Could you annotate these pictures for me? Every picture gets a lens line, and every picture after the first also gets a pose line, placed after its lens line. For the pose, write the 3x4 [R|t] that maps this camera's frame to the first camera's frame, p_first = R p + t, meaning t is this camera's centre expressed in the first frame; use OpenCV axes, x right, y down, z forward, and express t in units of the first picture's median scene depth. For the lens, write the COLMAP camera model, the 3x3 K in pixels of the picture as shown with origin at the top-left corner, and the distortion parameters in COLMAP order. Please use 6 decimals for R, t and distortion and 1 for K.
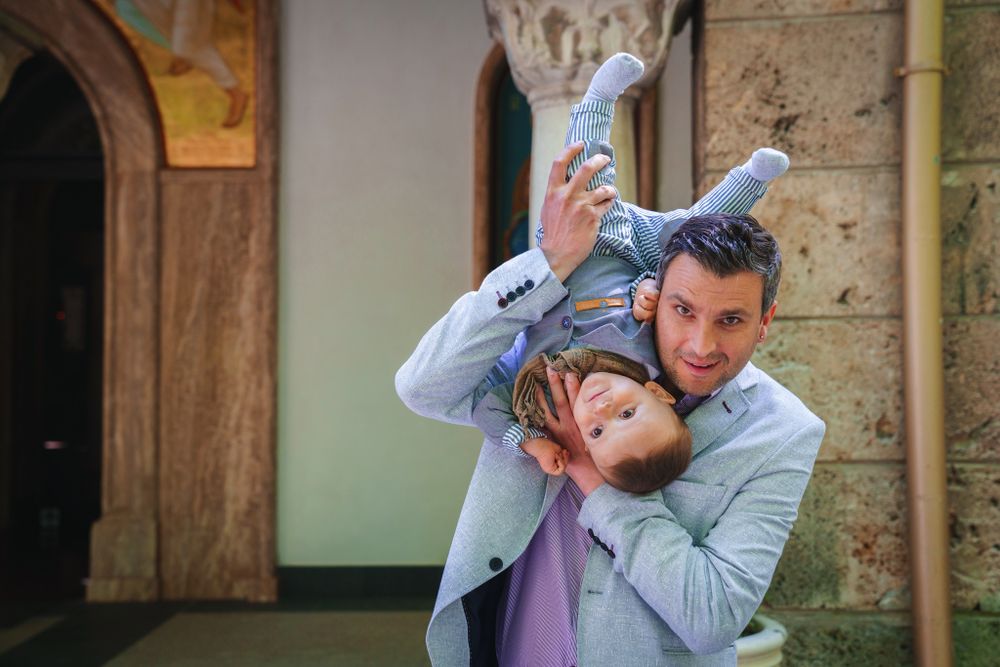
lens RADIAL K [[1455.1, 0, 511.8], [0, 1455.1, 328.2], [0, 0, 1]] dist [0.190124, 0.000000]
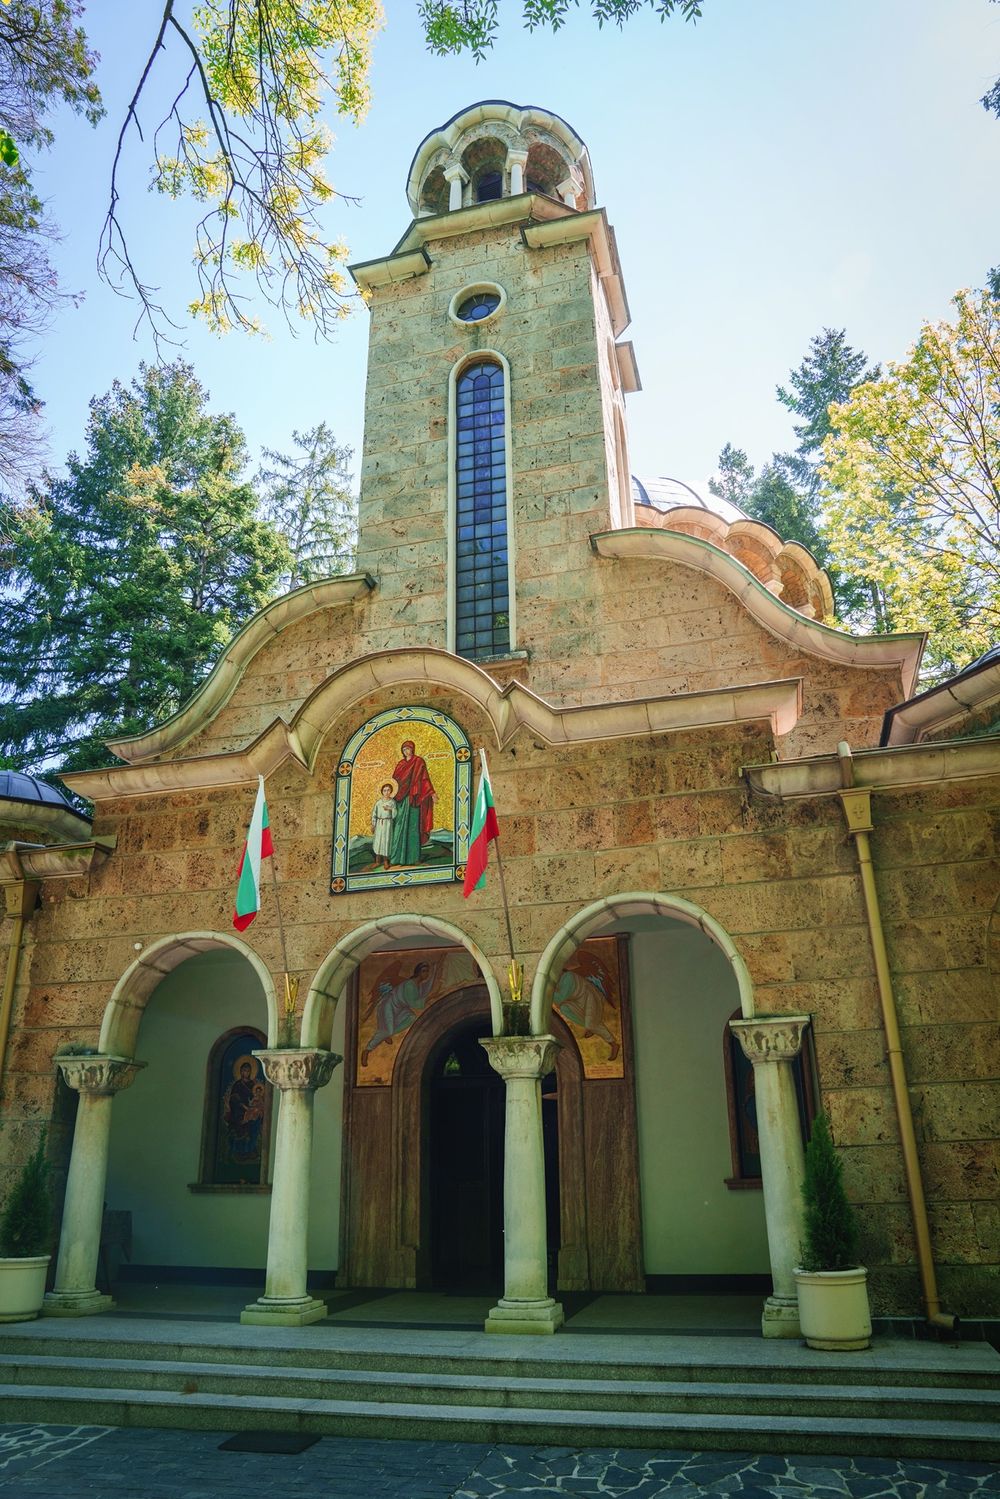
lens RADIAL K [[1078.0, 0, 512.6], [0, 1078.0, 749.4], [0, 0, 1]] dist [-0.083089, 0.043982]
pose [[0.980412, -0.086332, -0.177027, -0.021211], [0.018868, 0.935848, -0.351899, -0.015977], [0.196051, 0.341666, 0.919146, -1.070356]]
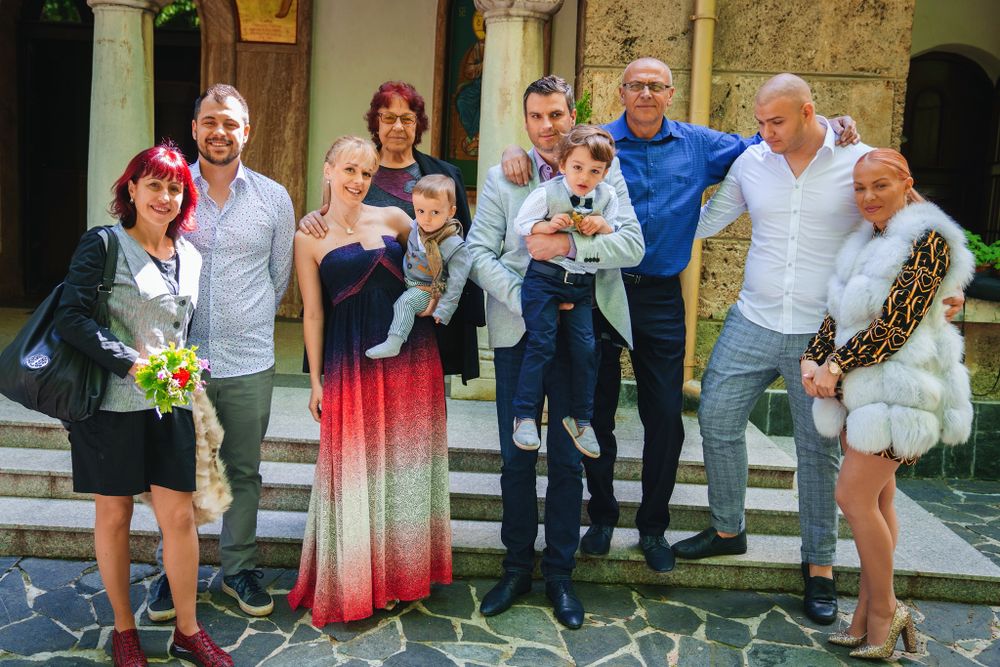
lens RADIAL K [[1062.9, 0, 508.6], [0, 1062.9, 331.5], [0, 0, 1]] dist [-0.043834, 0.000000]
pose [[0.995783, 0.040777, 0.082177, -0.047172], [-0.052687, 0.987519, 0.148426, 0.022785], [-0.075099, -0.152130, 0.985503, -0.285725]]
